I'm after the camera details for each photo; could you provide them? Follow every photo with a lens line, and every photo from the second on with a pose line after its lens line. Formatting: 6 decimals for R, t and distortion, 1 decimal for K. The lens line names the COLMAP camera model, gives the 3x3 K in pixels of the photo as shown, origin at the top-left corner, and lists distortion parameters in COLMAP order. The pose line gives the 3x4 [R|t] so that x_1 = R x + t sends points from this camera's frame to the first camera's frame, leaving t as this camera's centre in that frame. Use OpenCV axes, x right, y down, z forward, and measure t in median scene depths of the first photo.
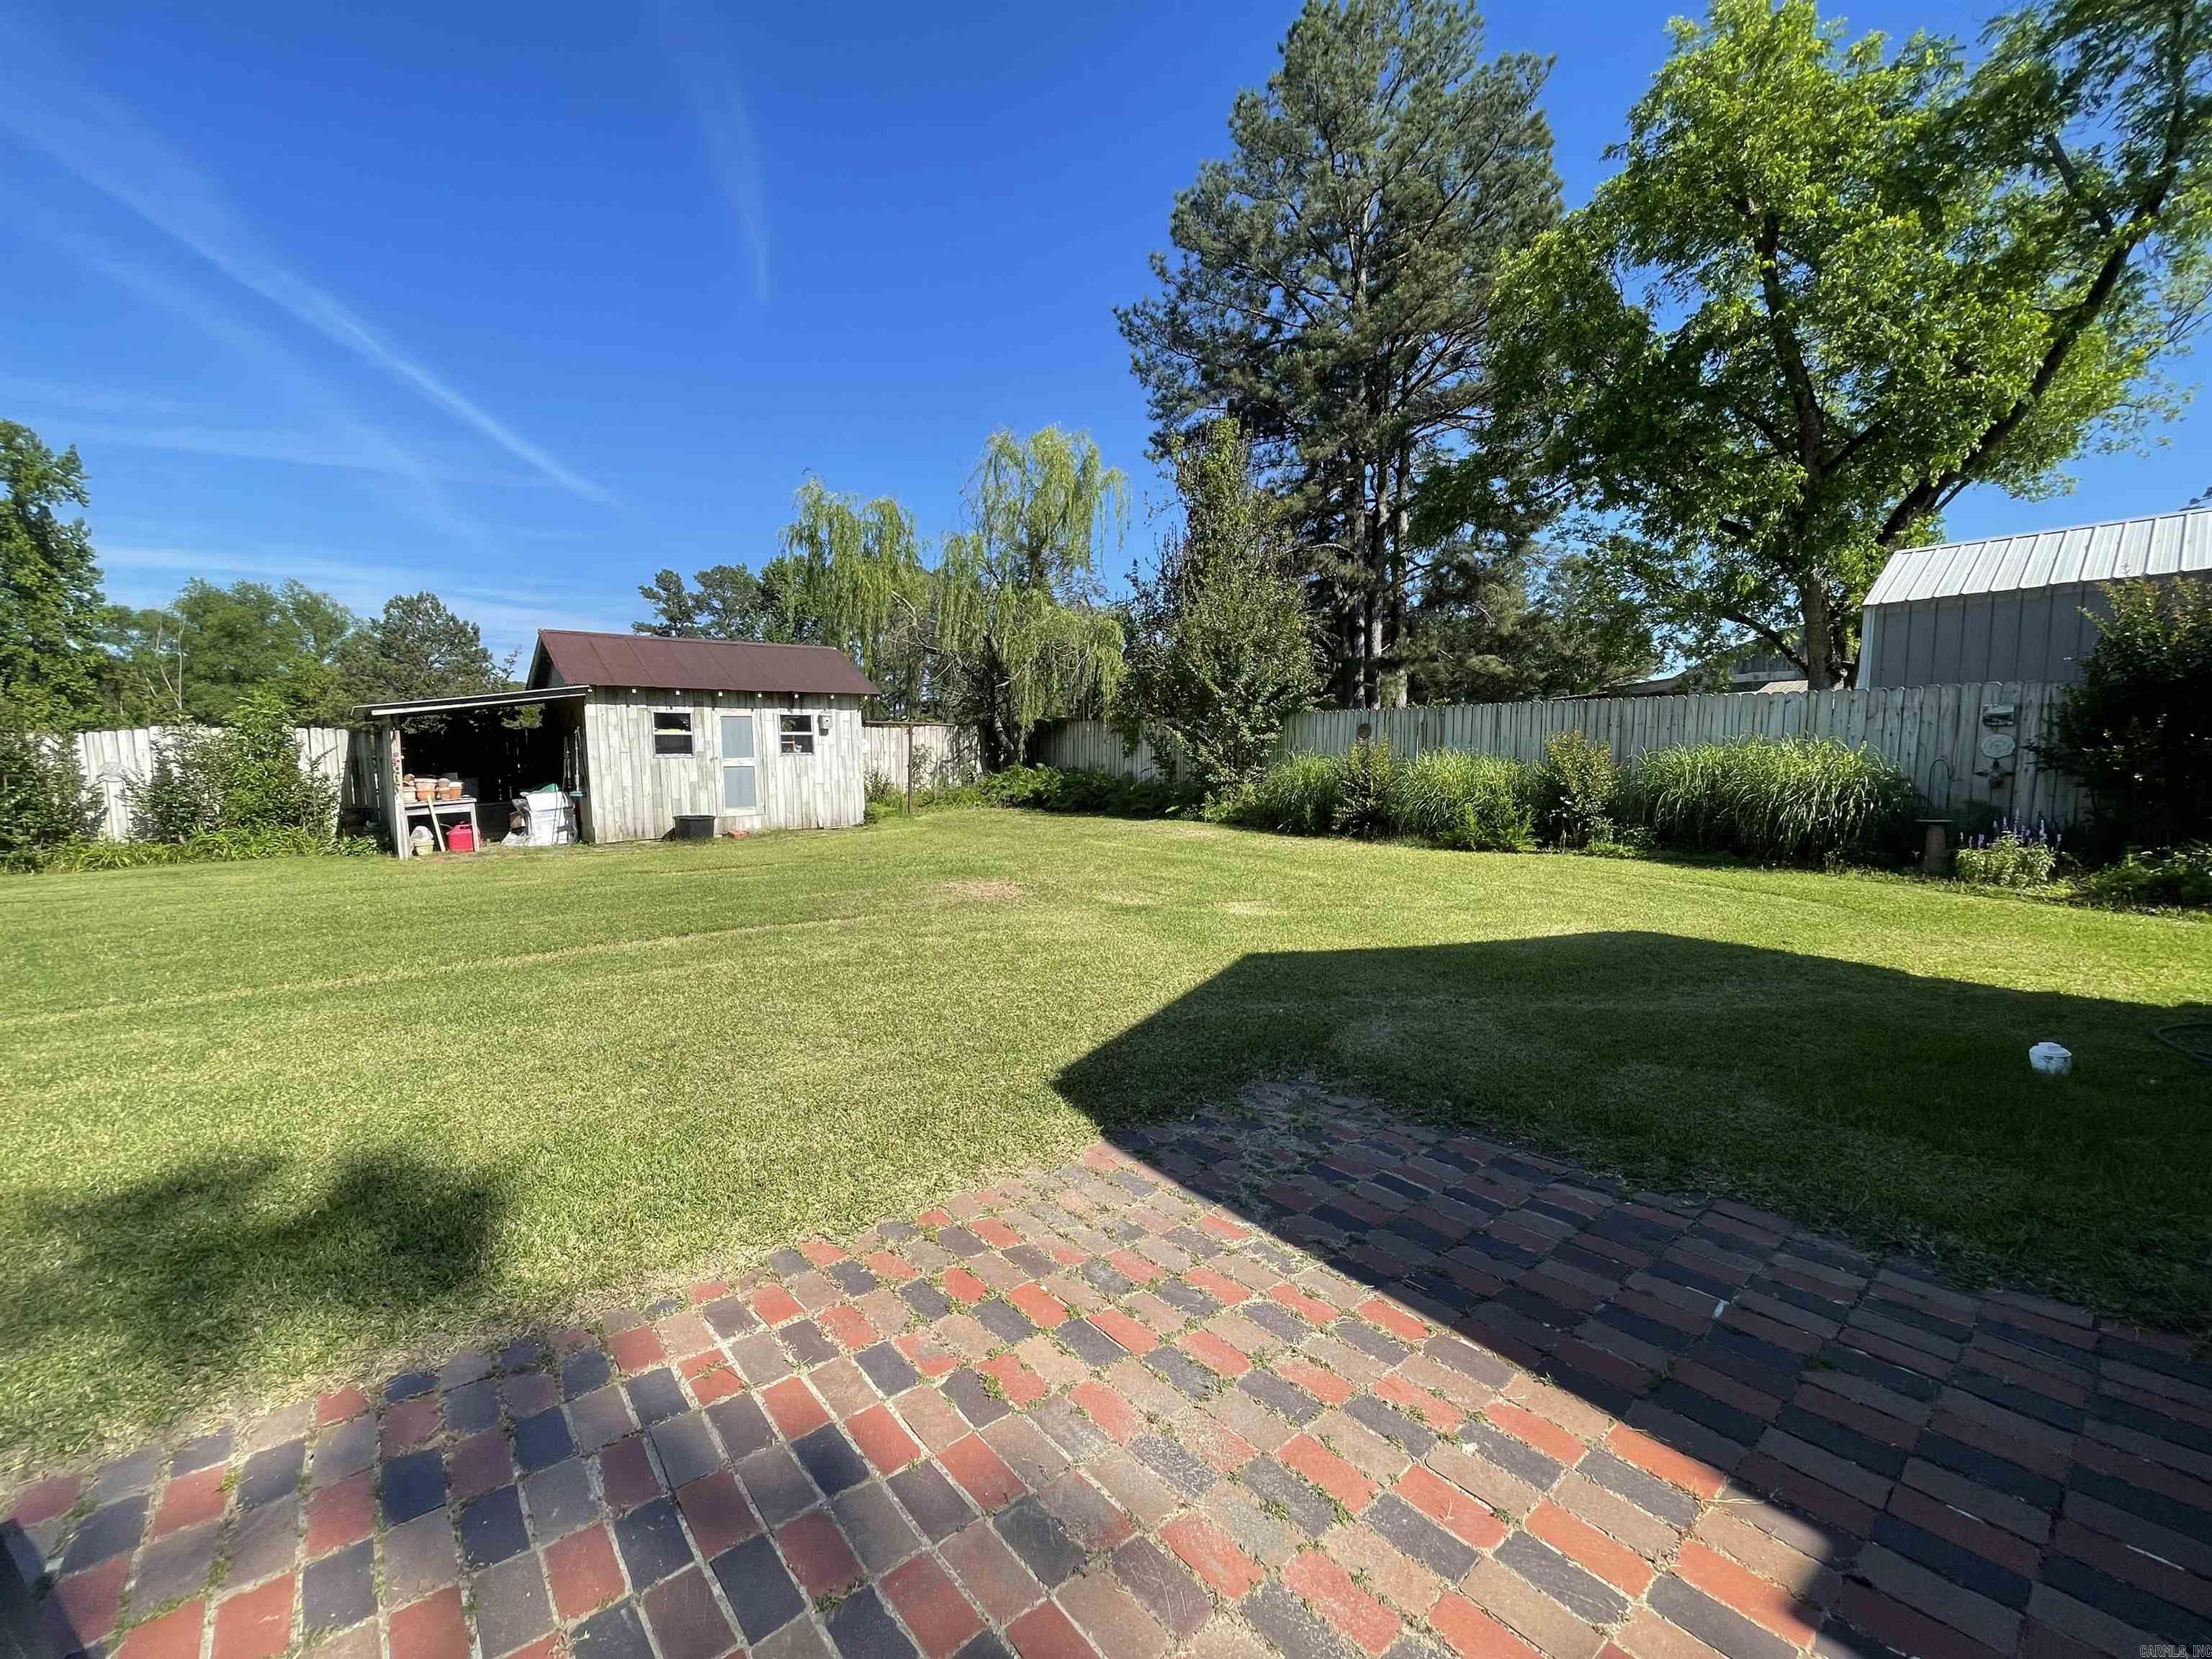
lens RADIAL K [[893.9, 0, 1103.6], [0, 893.9, 834.8], [0, 0, 1]] dist [-0.001915, -0.000370]
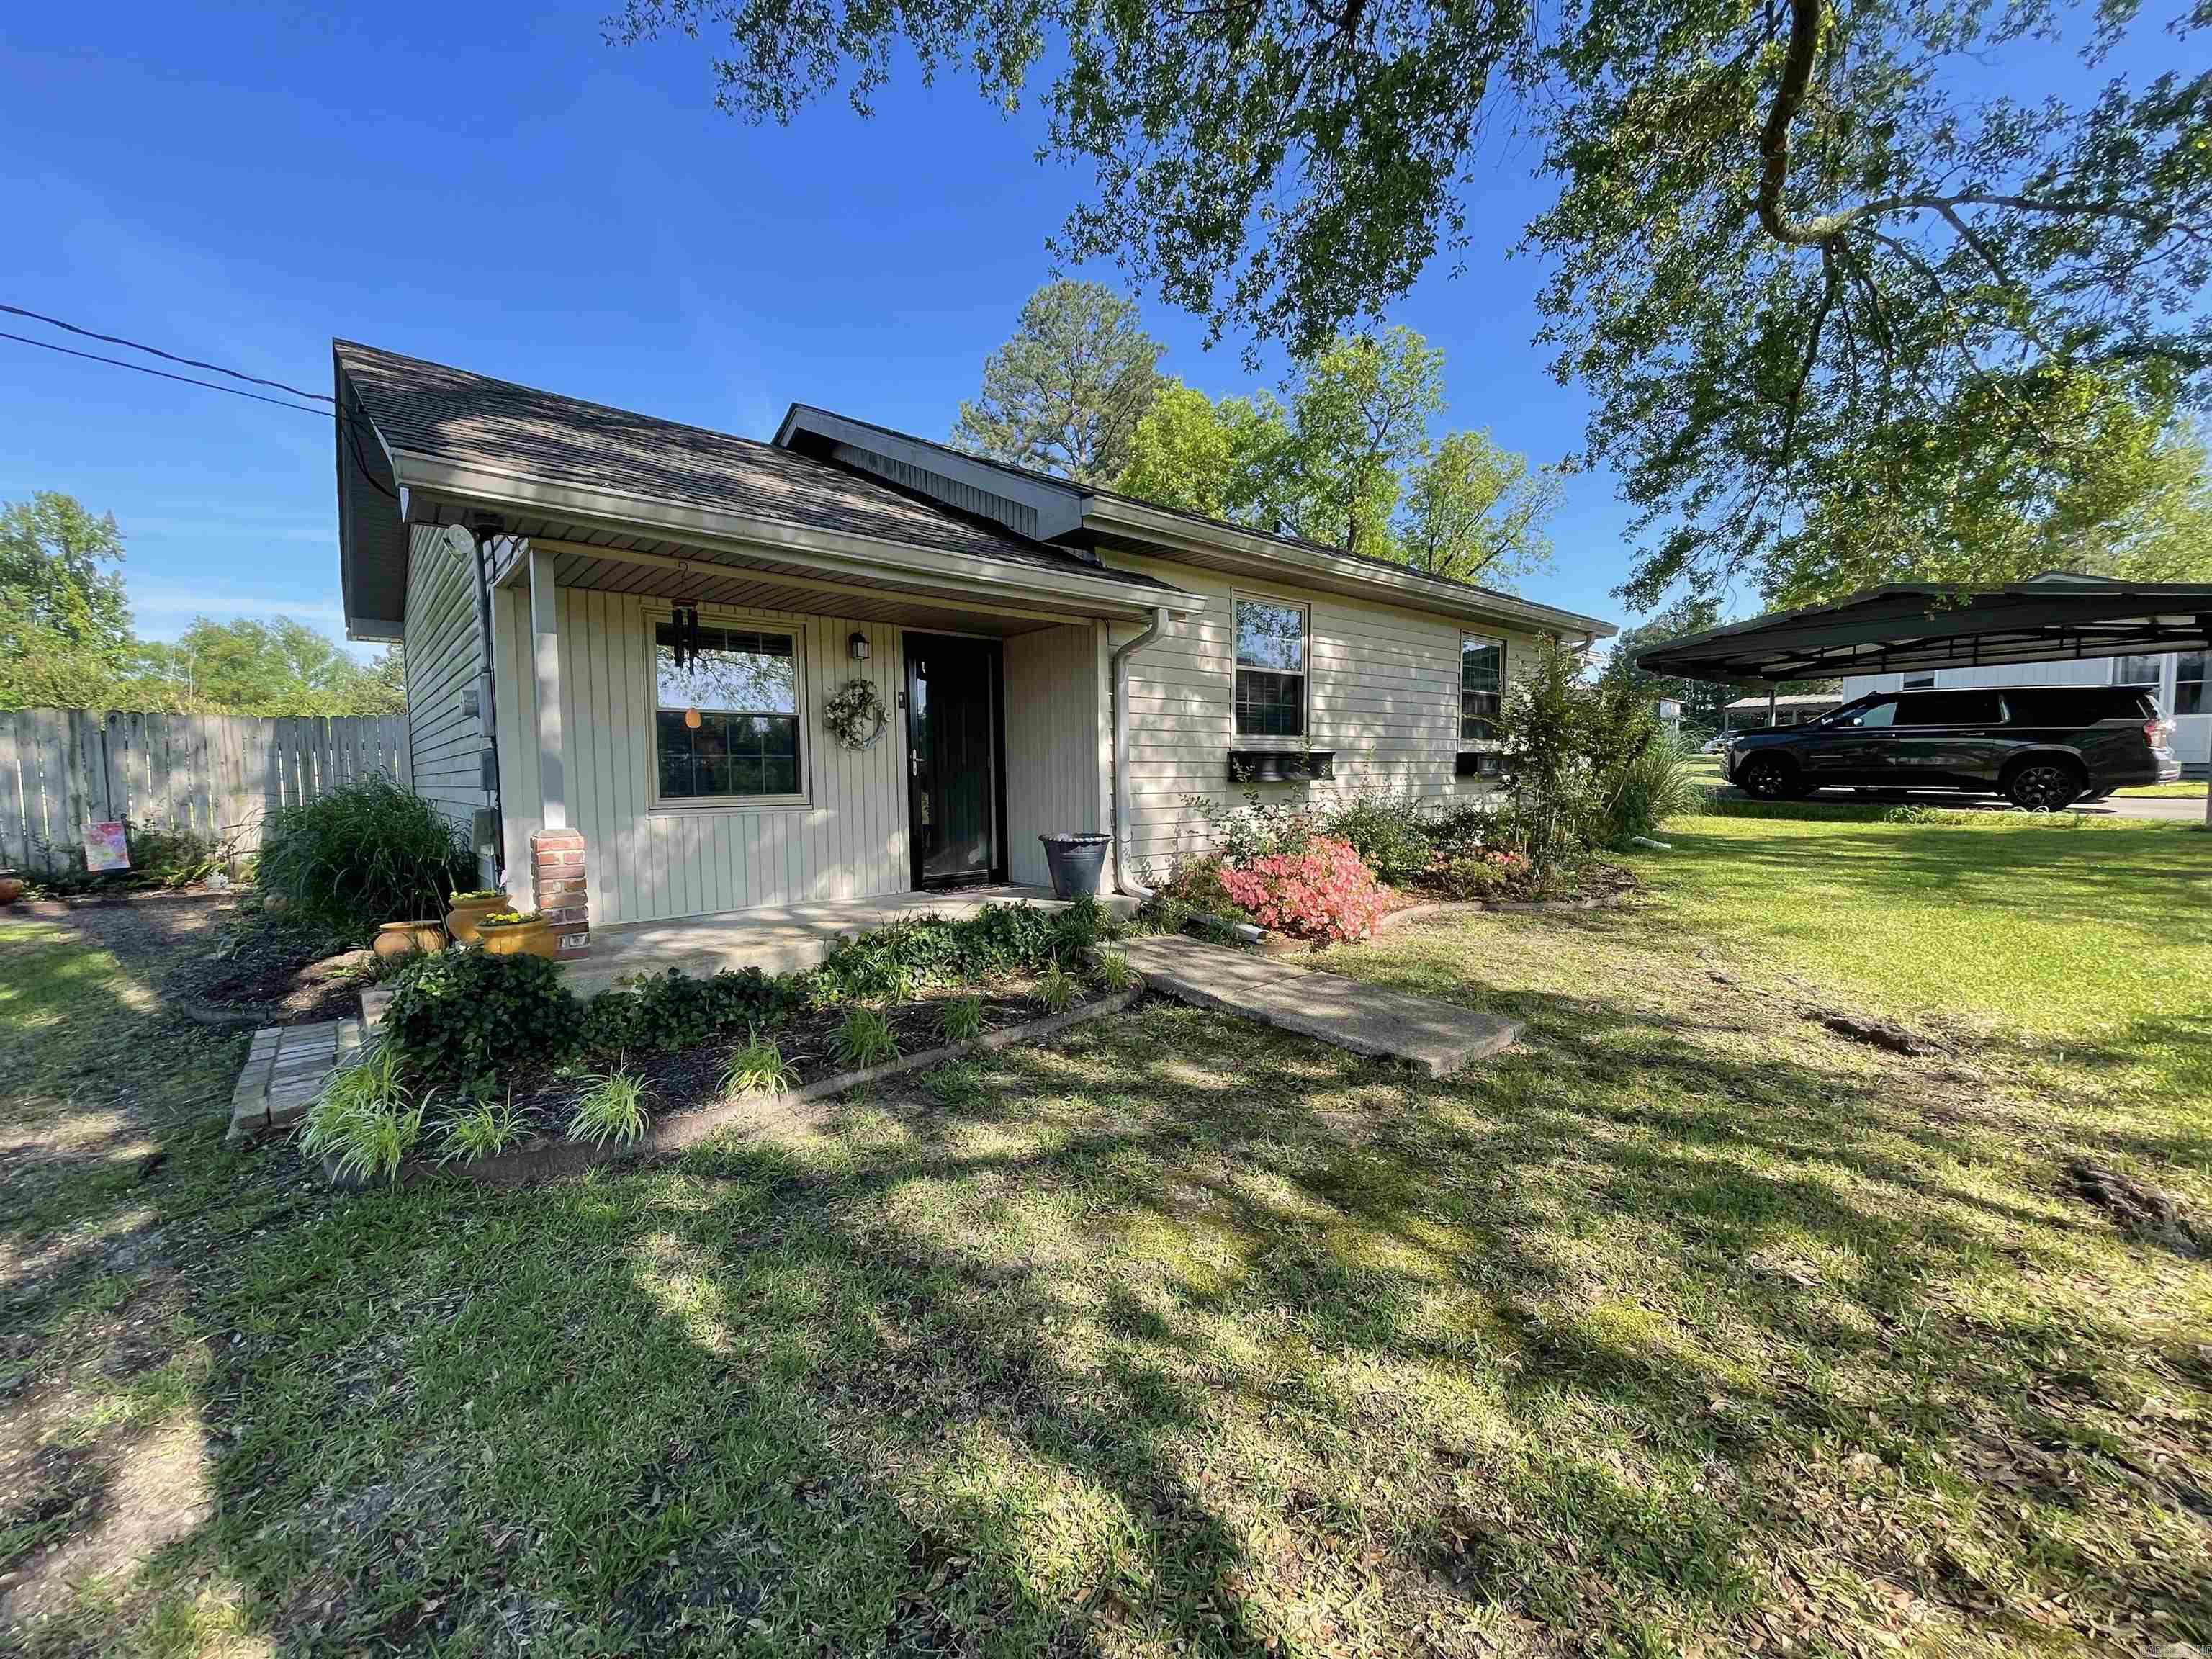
lens RADIAL K [[893.9, 0, 1099.2], [0, 893.9, 835.8], [0, 0, 1]] dist [-0.001915, -0.000370]
pose [[0.998196, -0.009984, 0.059199, 0.448990], [0.010507, 0.999909, -0.008519, 0.120419], [-0.059108, 0.009126, 0.998210, -1.150712]]
